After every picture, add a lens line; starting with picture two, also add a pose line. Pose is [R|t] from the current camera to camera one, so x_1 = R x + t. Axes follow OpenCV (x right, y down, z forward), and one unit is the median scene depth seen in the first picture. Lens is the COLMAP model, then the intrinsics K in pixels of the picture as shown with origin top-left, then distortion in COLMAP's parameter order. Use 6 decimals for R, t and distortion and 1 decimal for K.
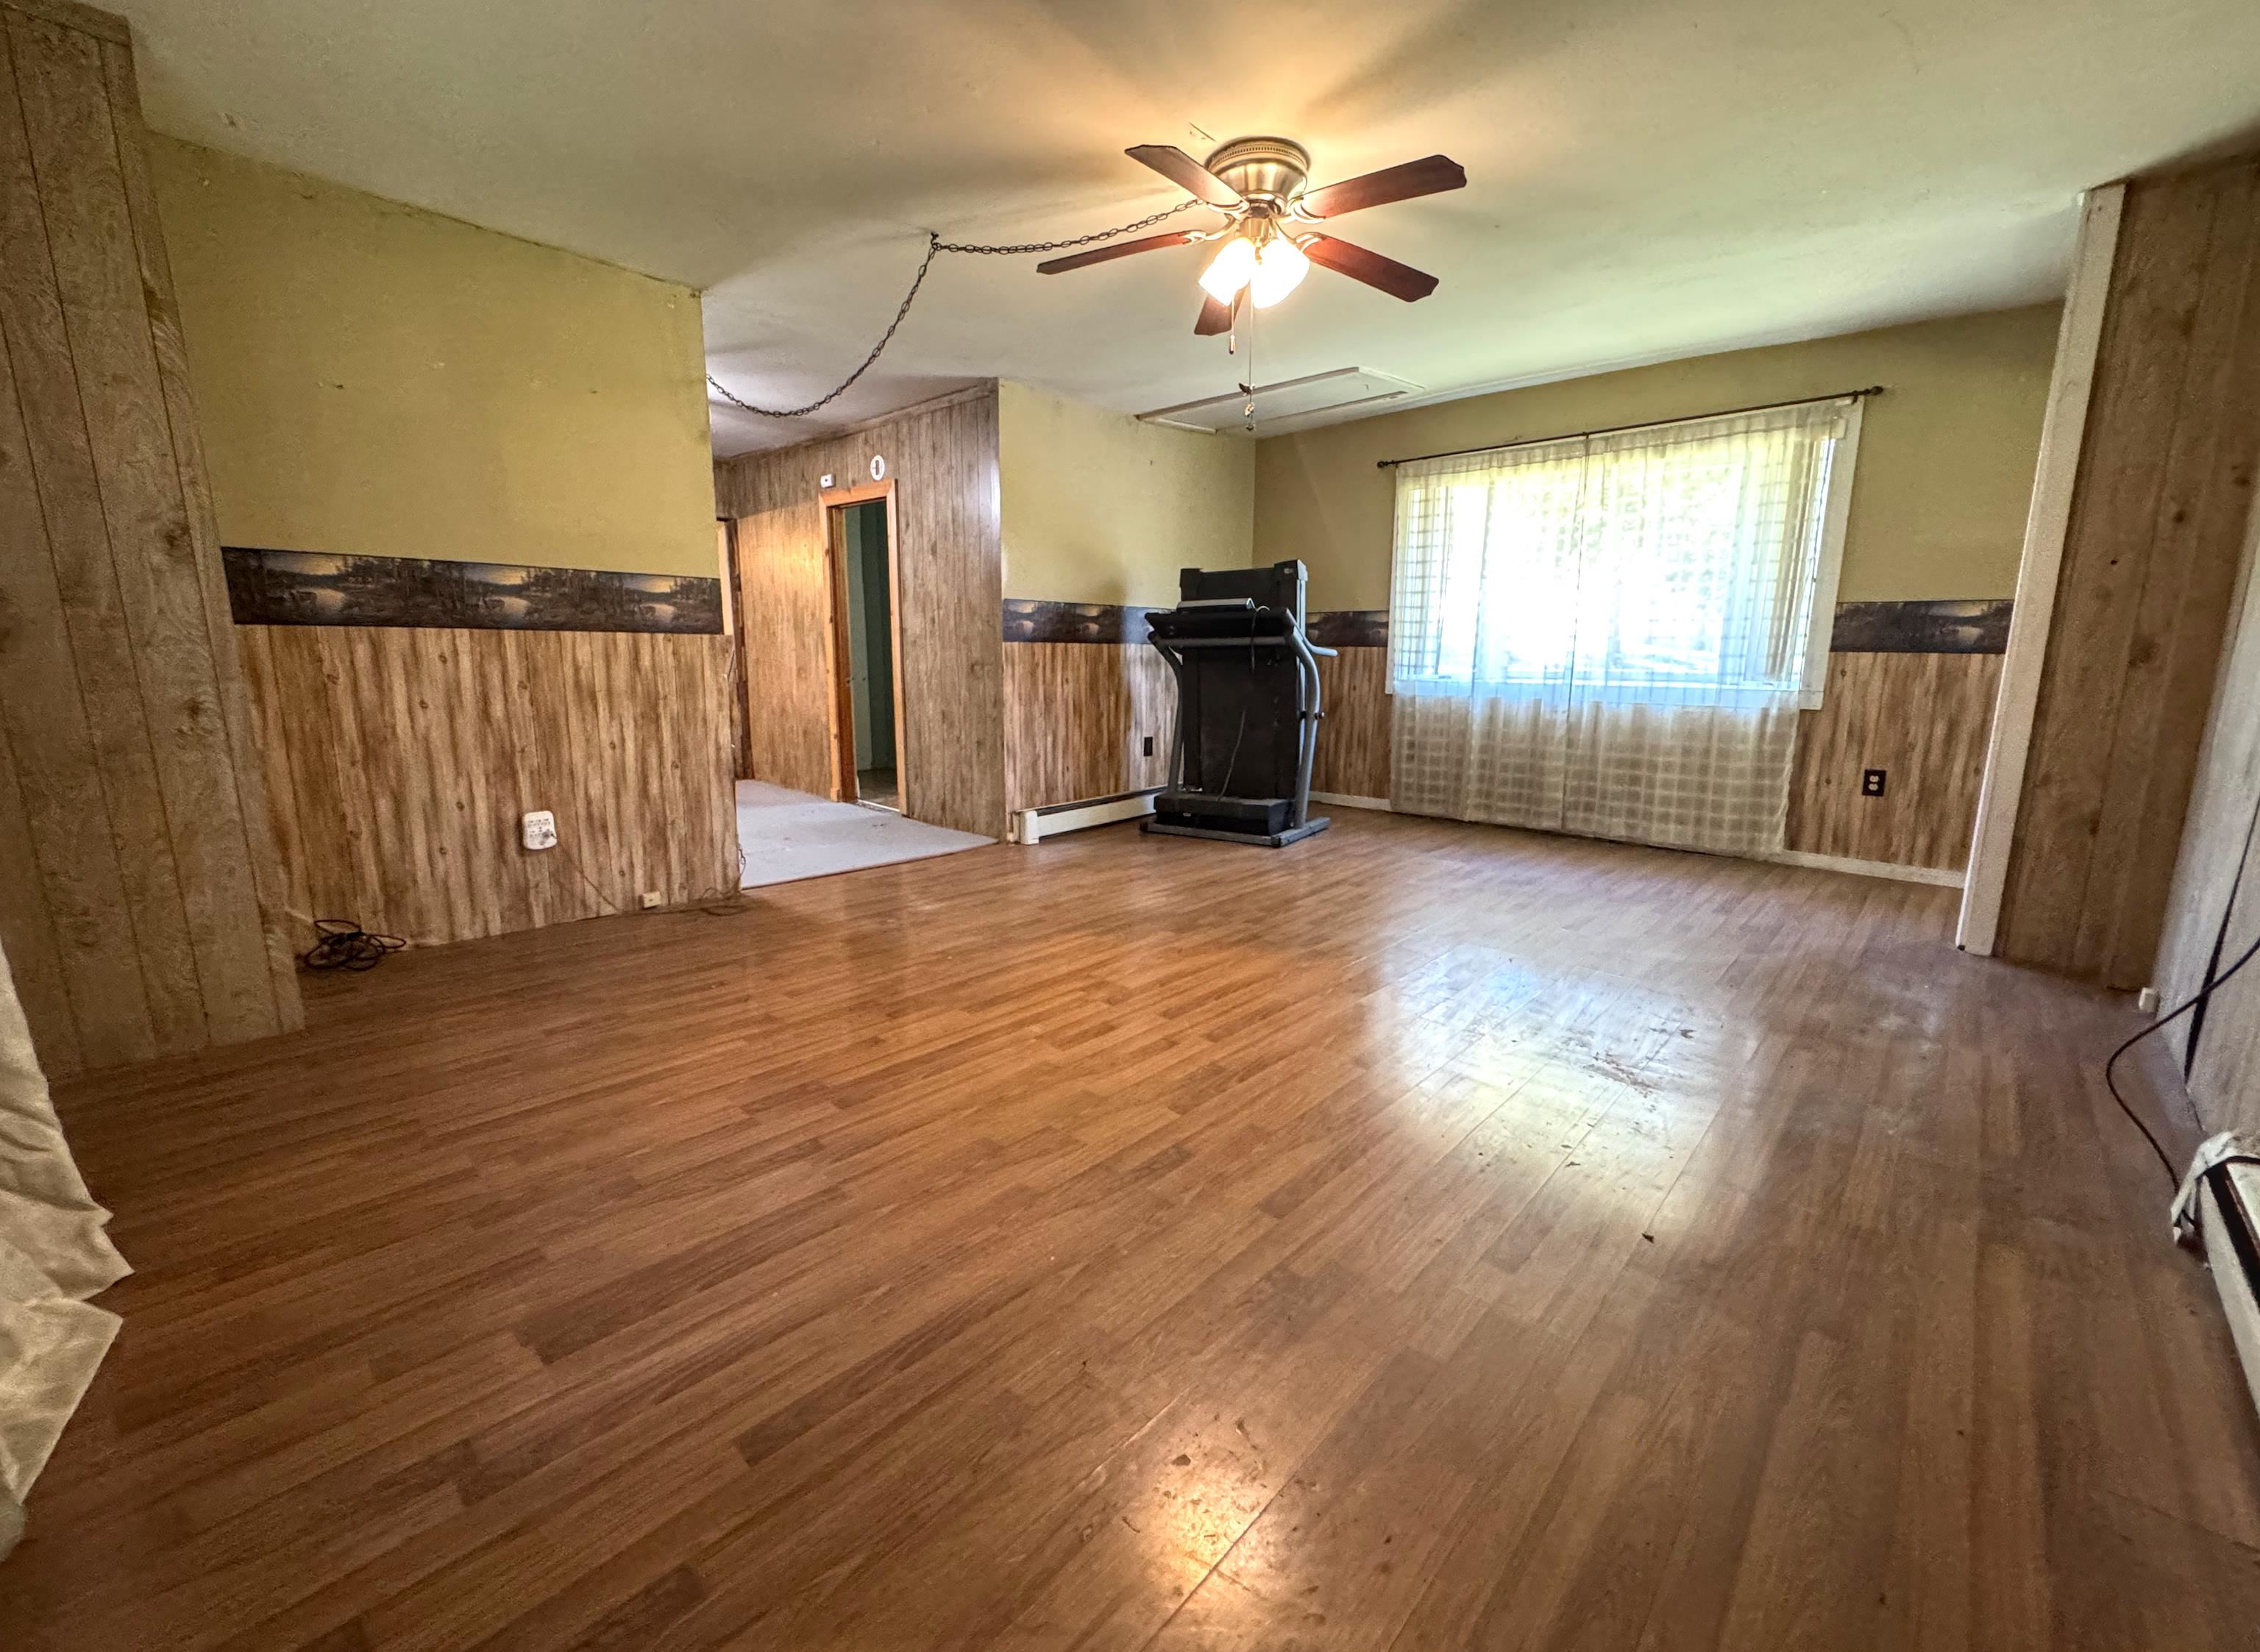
lens RADIAL K [[926.3, 0, 1111.2], [0, 926.3, 827.4], [0, 0, 1]] dist [-0.000225, 0.000023]
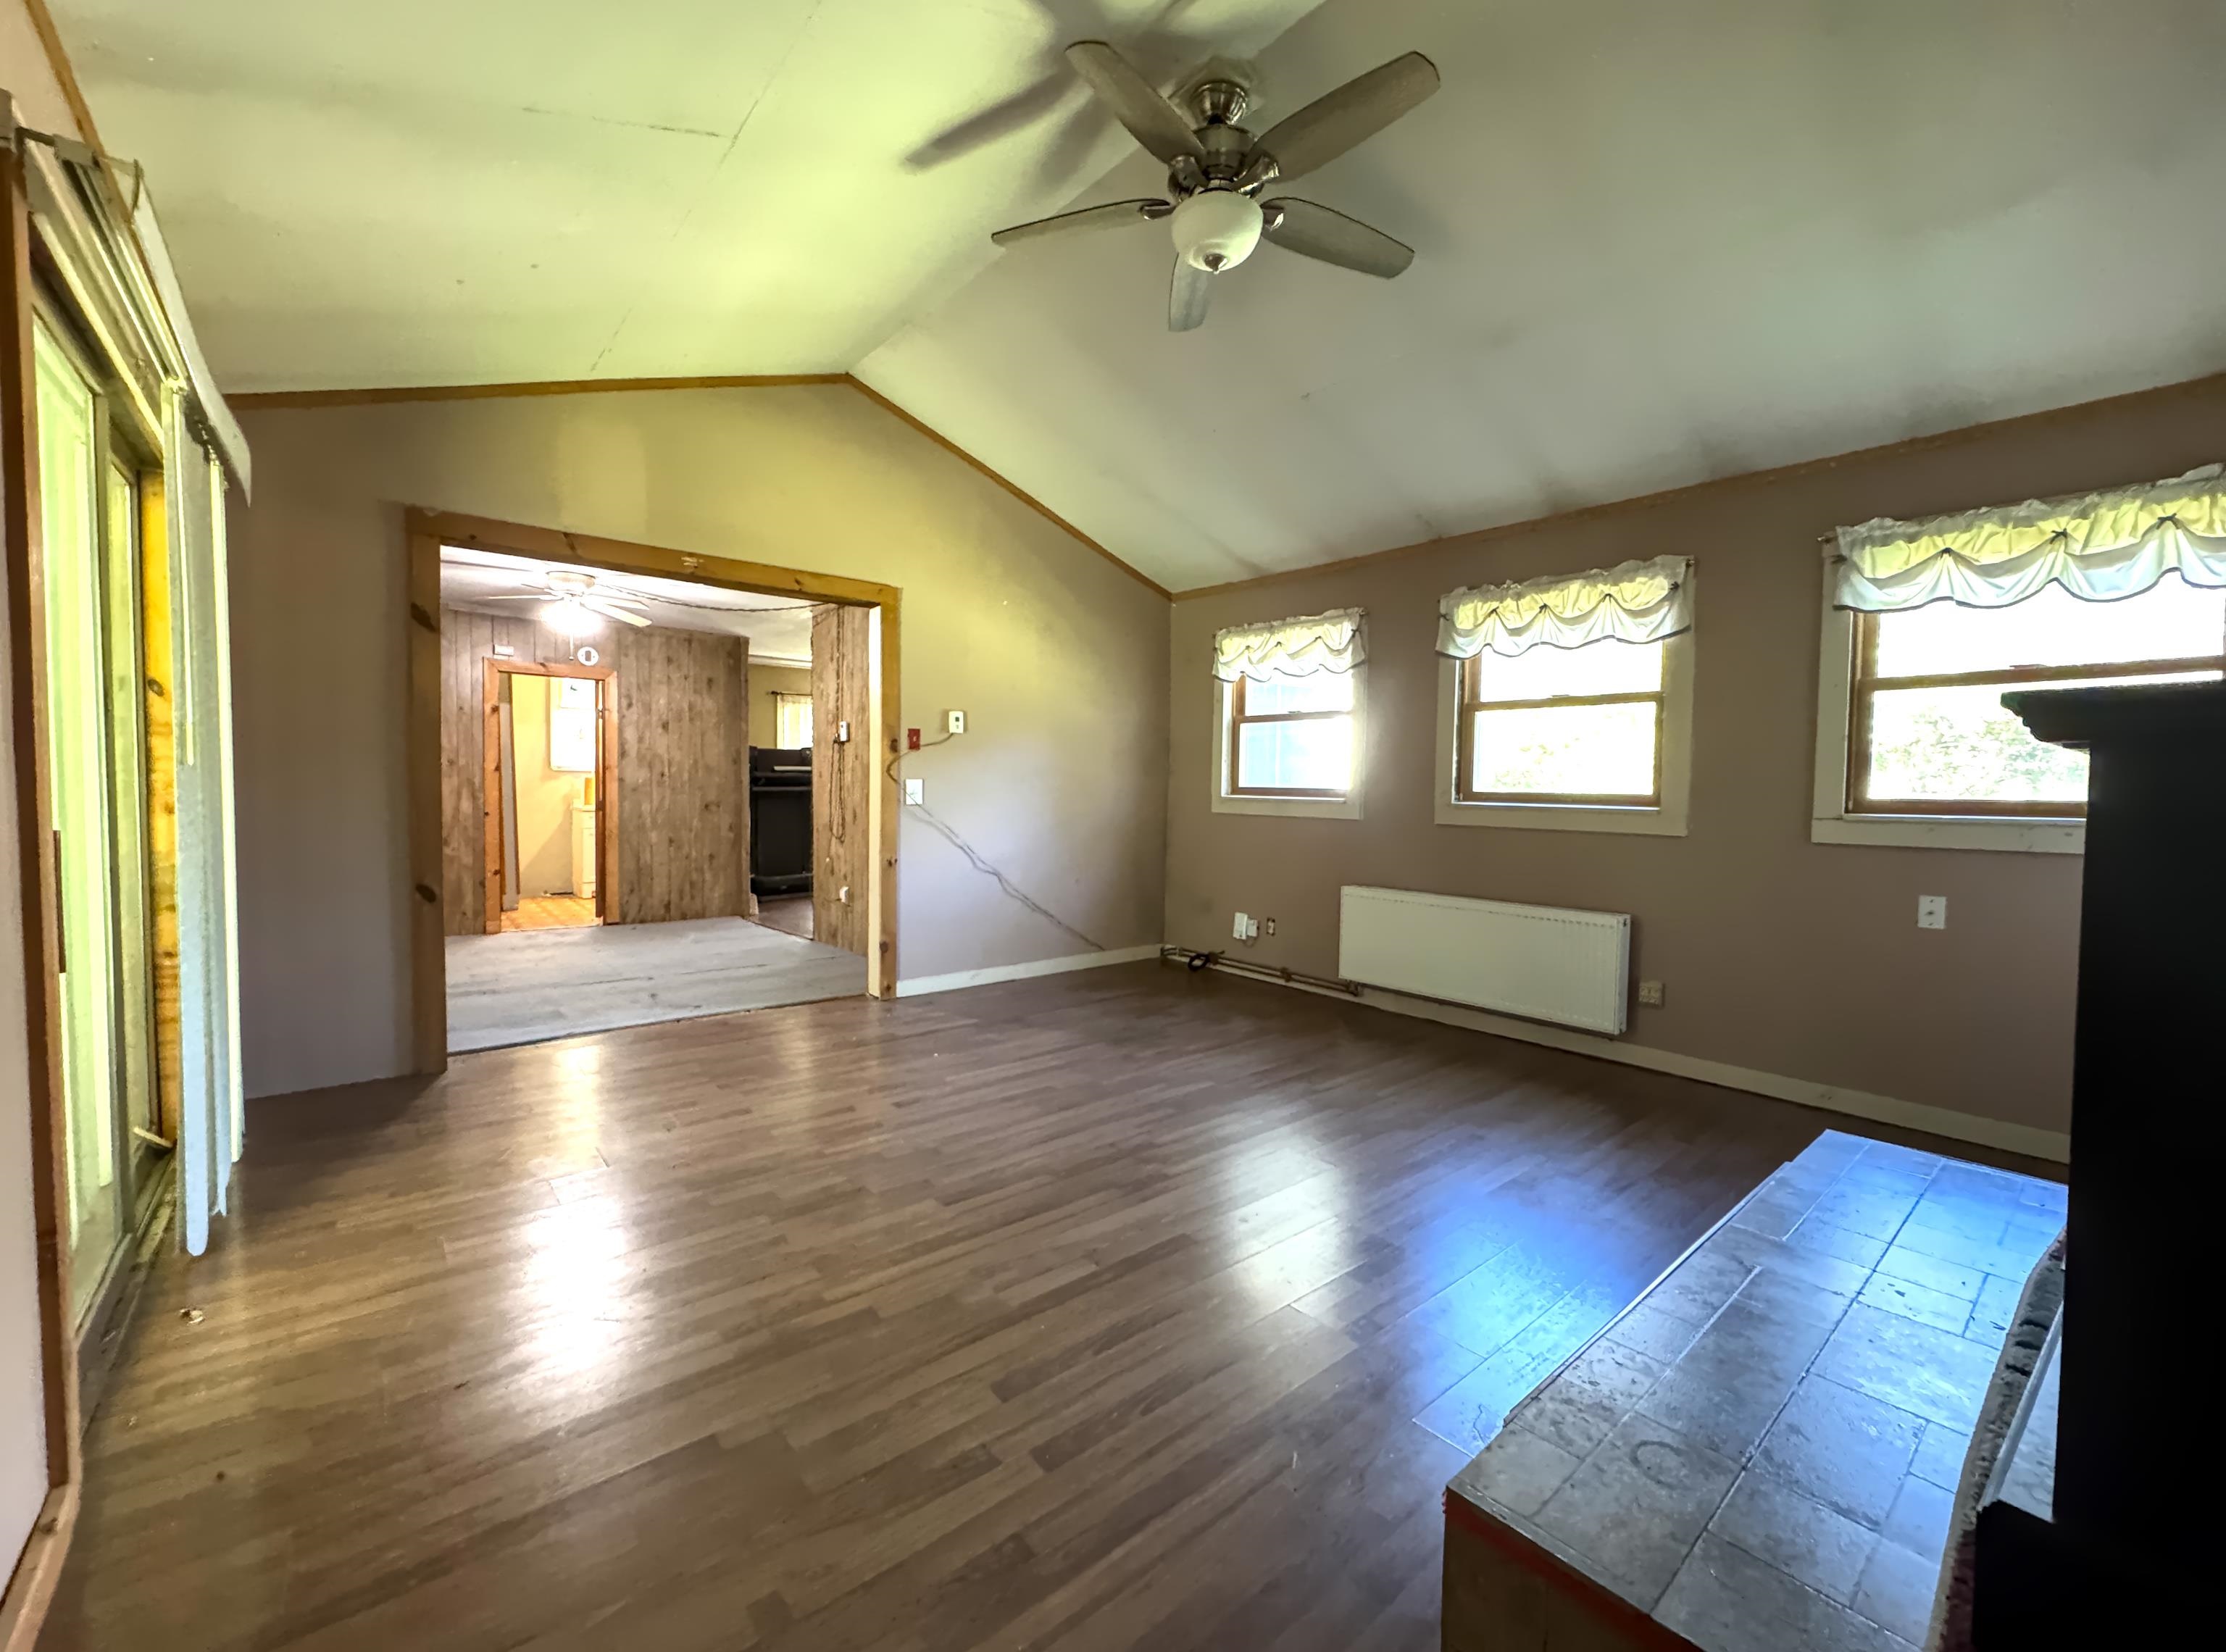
lens RADIAL K [[895.3, 0, 1110.0], [0, 895.3, 824.5], [0, 0, 1]] dist [-0.001380, 0.000069]
pose [[0.102957, -0.040596, 0.993857, -2.206677], [0.172258, 0.984798, 0.022381, -0.091507], [-0.979657, 0.168895, 0.108384, 0.297587]]
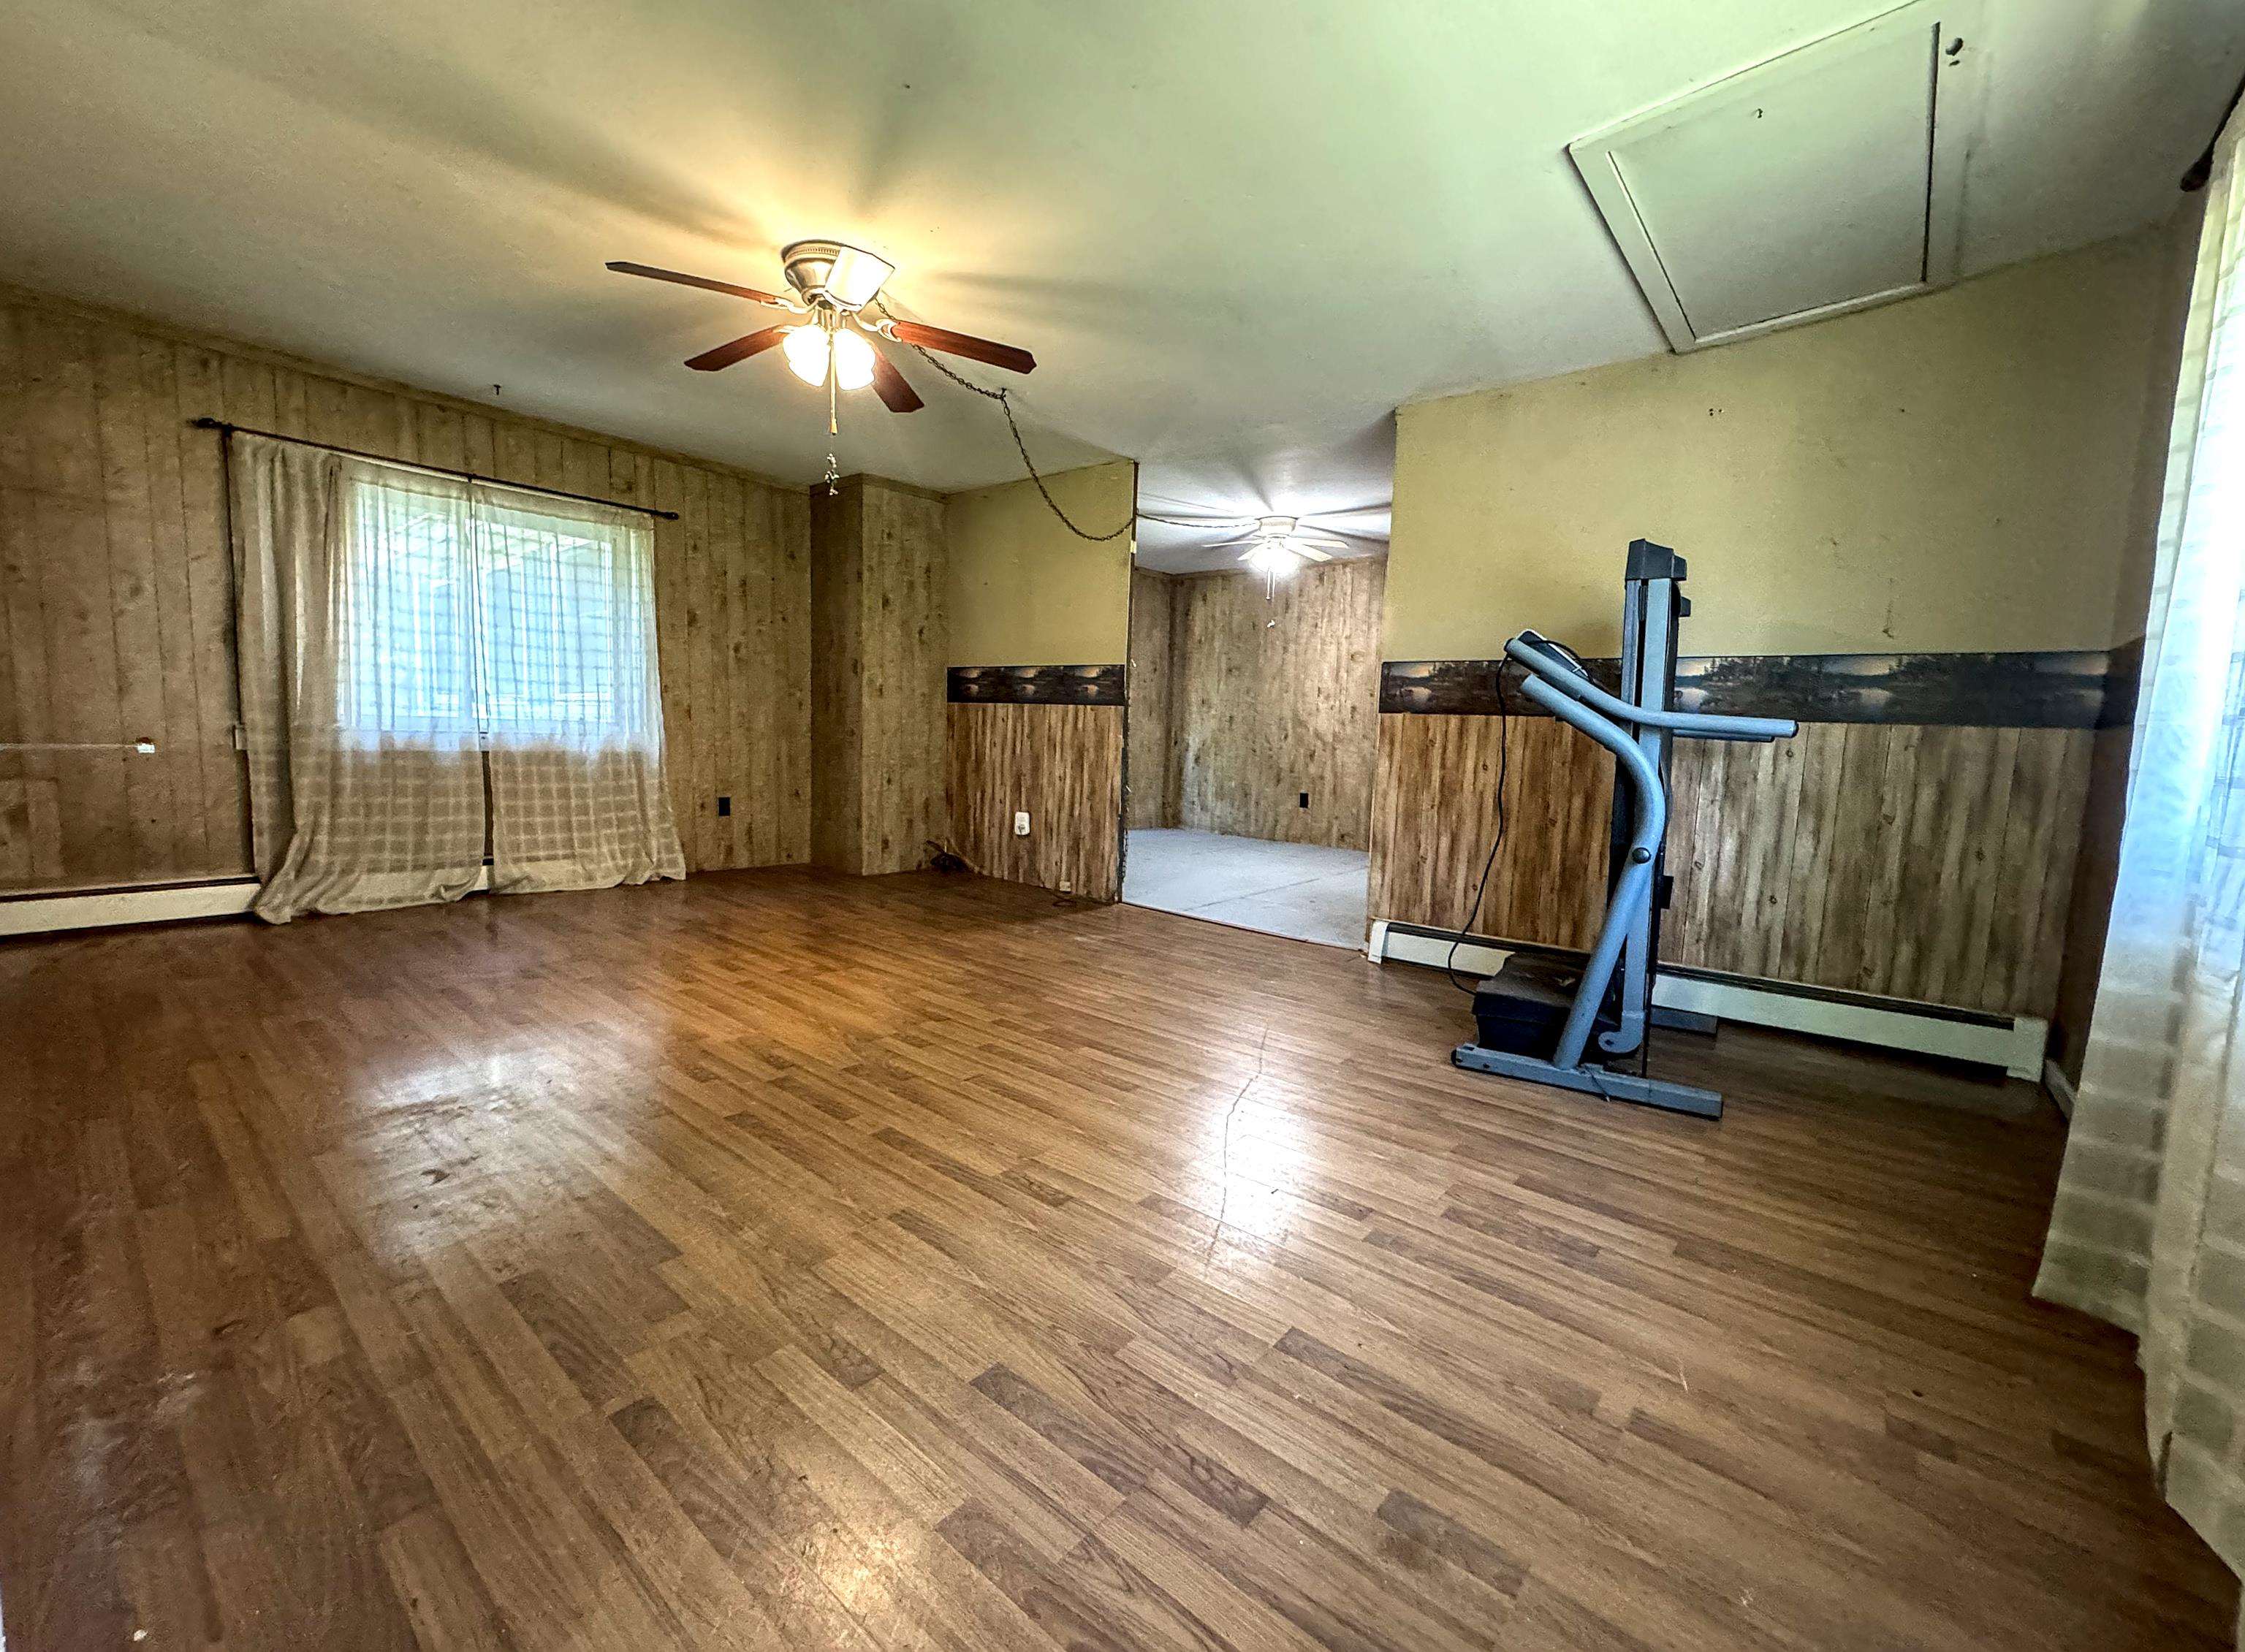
lens RADIAL K [[916.3, 0, 1122.5], [0, 916.3, 826.0], [0, 0, 1]] dist [-0.001165, 0.000022]
pose [[0.056728, 0.106875, -0.992653, 0.955075], [-0.218896, 0.971394, 0.092076, -0.171408], [0.974098, 0.212065, 0.078500, 0.987790]]
